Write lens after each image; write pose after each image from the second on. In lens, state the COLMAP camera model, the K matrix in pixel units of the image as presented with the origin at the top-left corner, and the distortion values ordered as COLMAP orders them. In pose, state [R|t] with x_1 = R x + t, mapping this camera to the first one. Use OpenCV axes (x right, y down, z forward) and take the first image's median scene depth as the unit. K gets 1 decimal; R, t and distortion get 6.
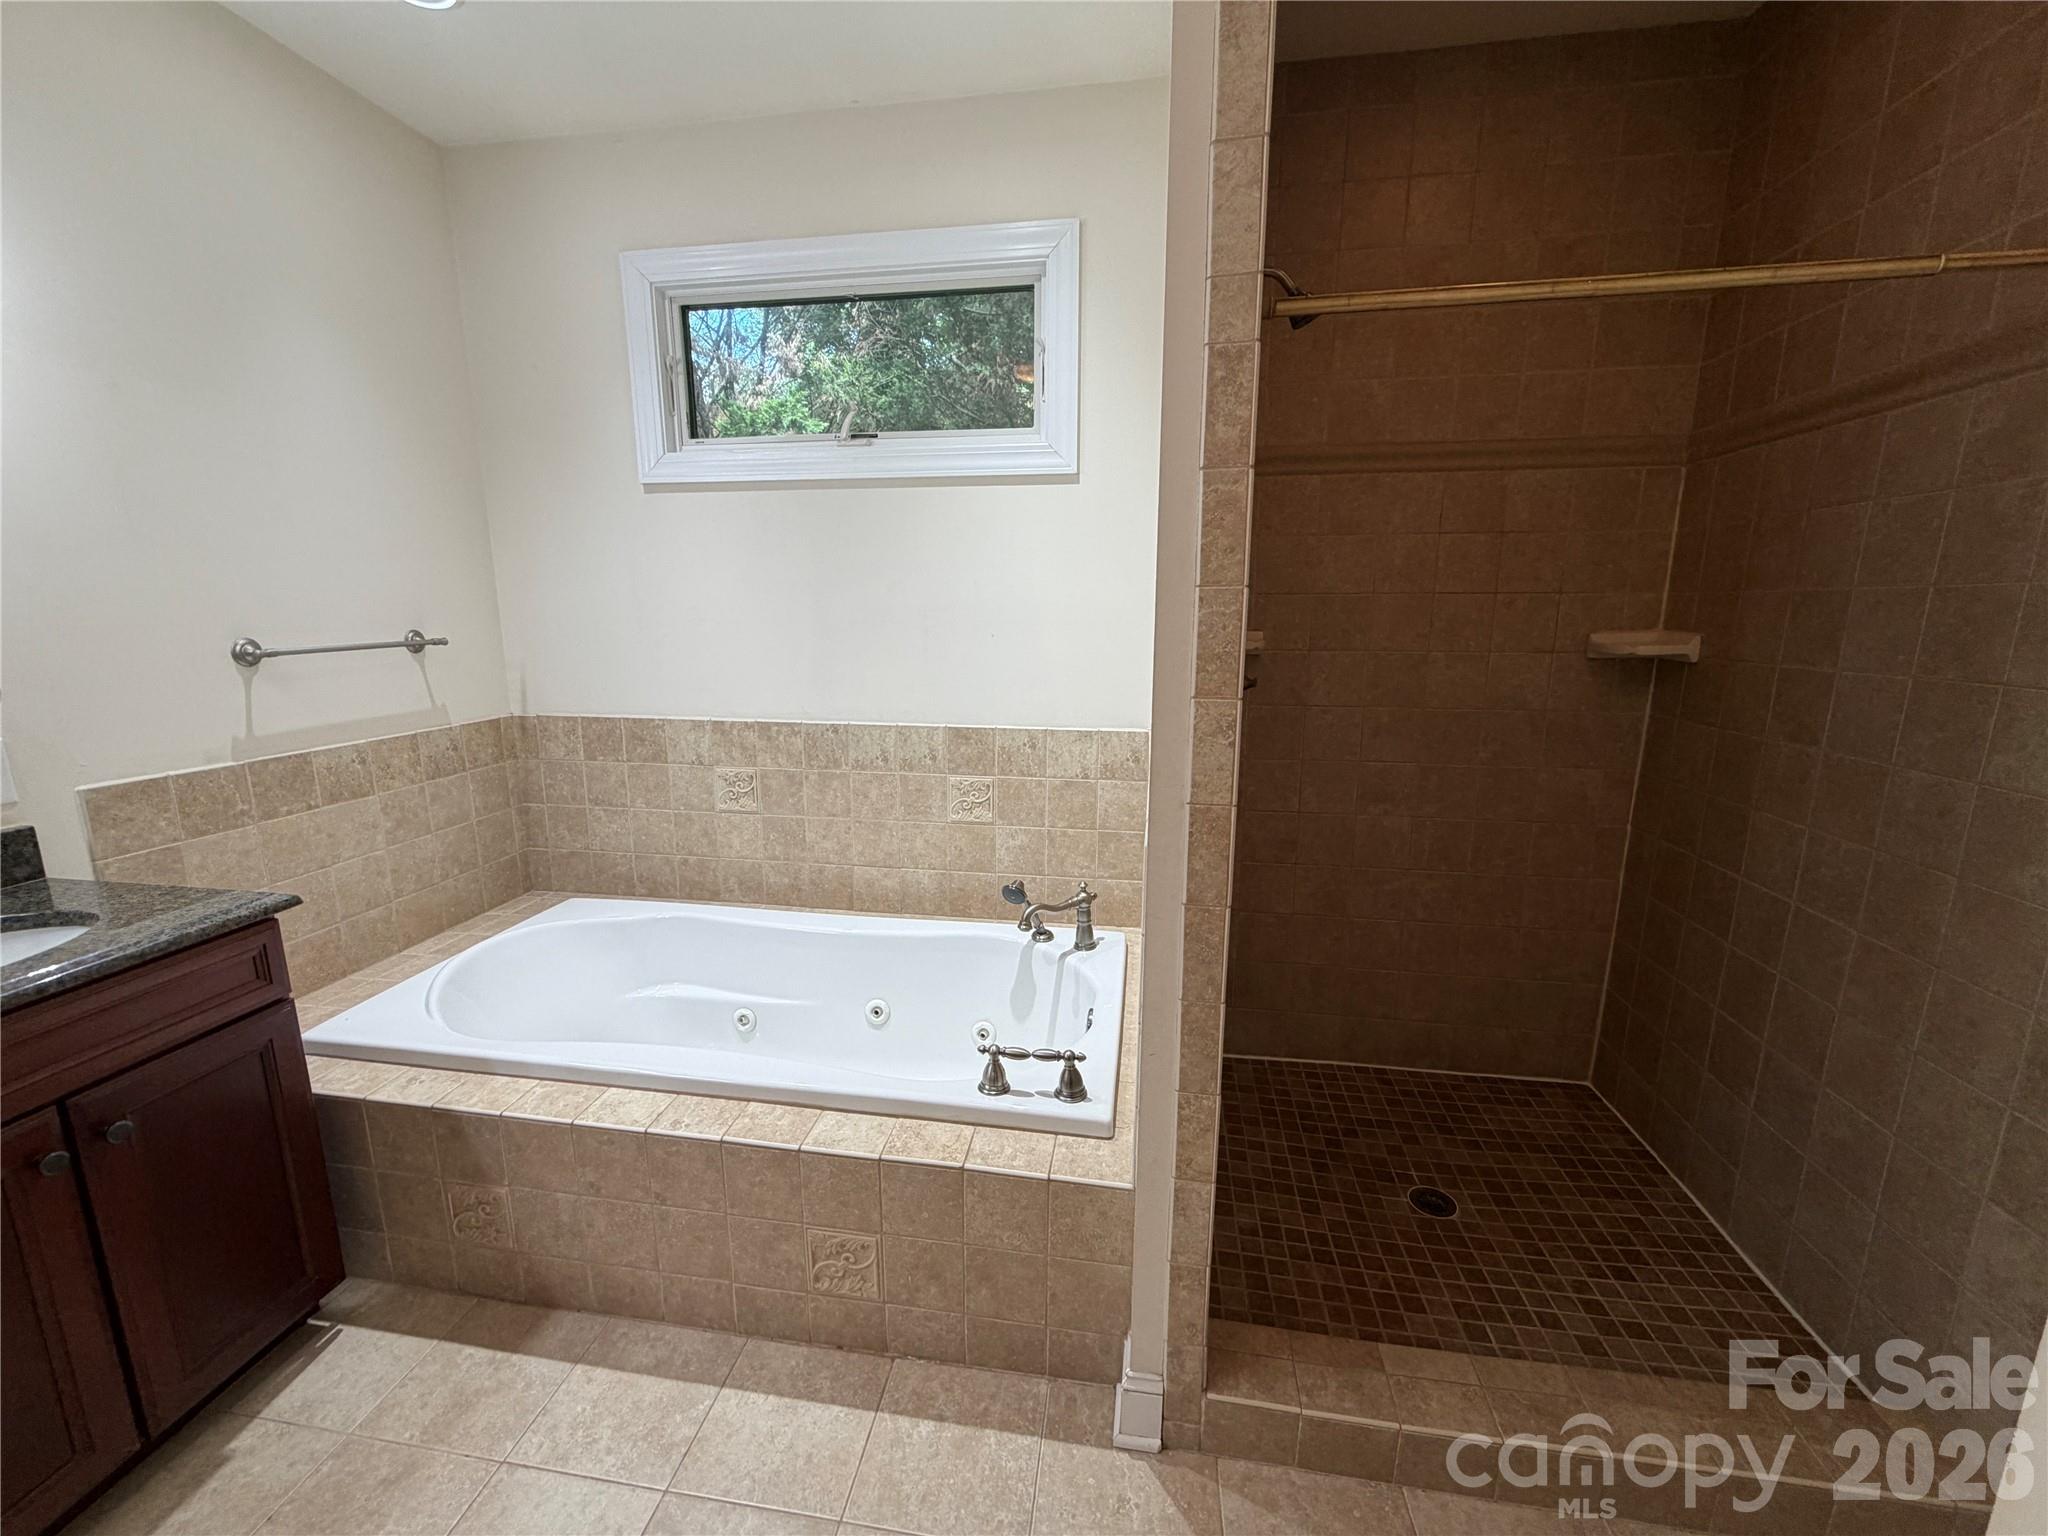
lens RADIAL K [[816.9, 0, 1023.2], [0, 816.9, 765.8], [0, 0, 1]] dist [-0.001976, 0.000781]
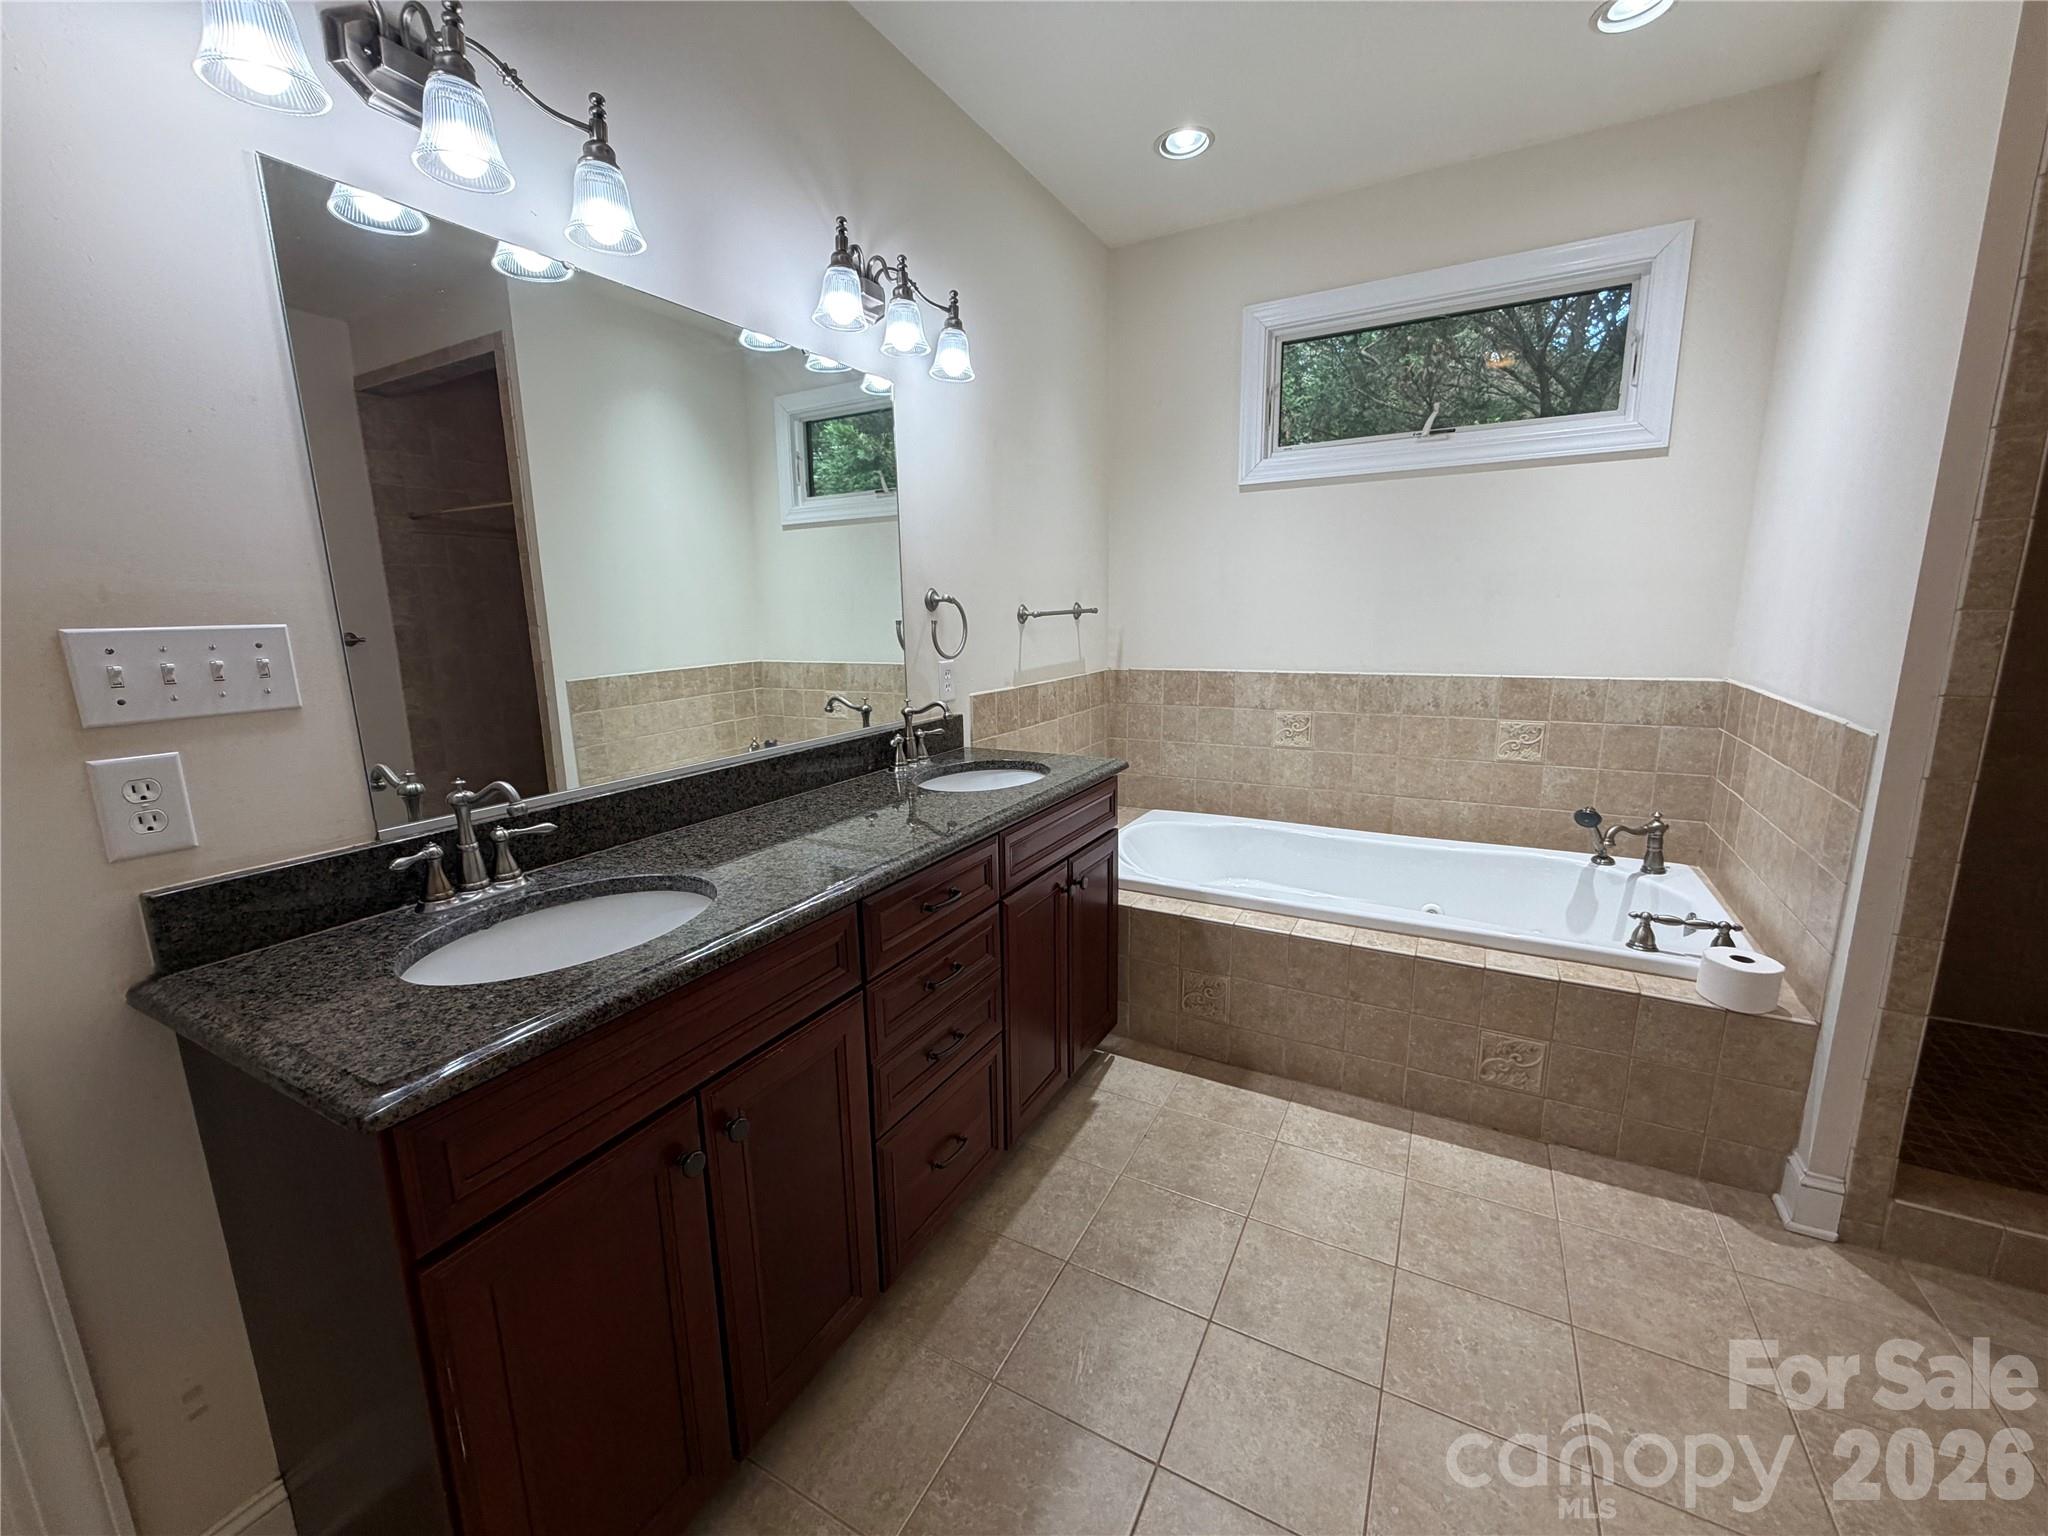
lens RADIAL K [[816.9, 0, 1021.9], [0, 816.9, 767.0], [0, 0, 1]] dist [-0.001976, 0.000781]
pose [[0.939653, 0.045331, -0.339113, -0.481181], [-0.045285, 0.998942, 0.008052, 0.144570], [0.339119, 0.007791, 0.940711, -0.454813]]
